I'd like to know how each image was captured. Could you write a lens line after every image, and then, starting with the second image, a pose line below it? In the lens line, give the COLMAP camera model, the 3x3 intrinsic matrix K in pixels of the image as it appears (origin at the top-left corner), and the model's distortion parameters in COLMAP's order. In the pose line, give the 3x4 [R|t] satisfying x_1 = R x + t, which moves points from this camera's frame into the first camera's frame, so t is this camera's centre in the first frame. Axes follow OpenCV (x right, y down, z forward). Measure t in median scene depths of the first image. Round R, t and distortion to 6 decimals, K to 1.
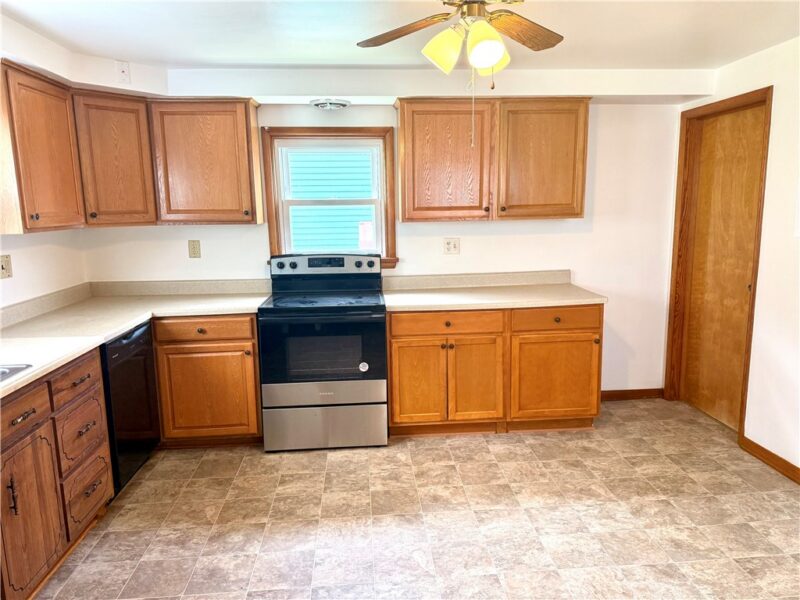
lens RADIAL K [[567.1, 0, 405.7], [0, 567.1, 297.5], [0, 0, 1]] dist [0.143998, -0.198870]
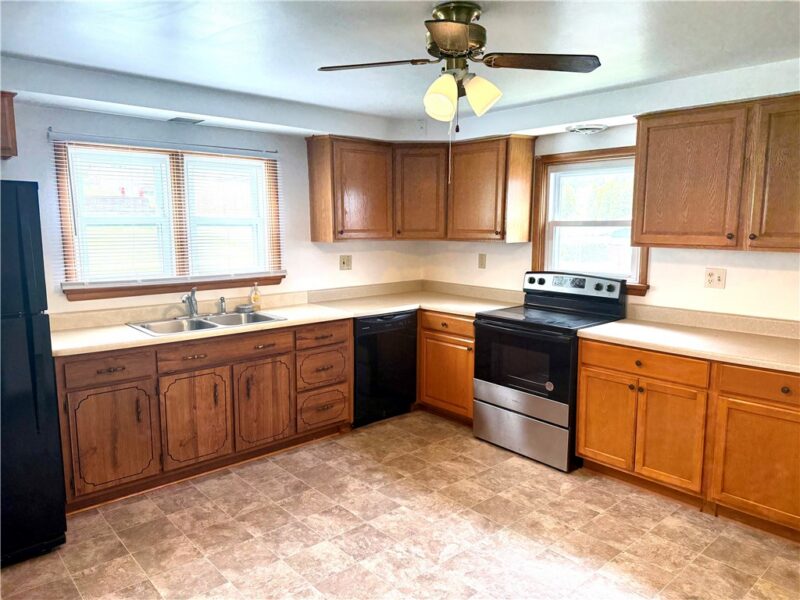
lens RADIAL K [[567.1, 0, 405.7], [0, 567.1, 297.5], [0, 0, 1]] dist [0.143998, -0.198870]
pose [[0.611789, 0.123371, -0.781341, 0.544758], [-0.140010, 0.989056, 0.046540, -0.045815], [0.778532, 0.080923, 0.622366, 0.145677]]
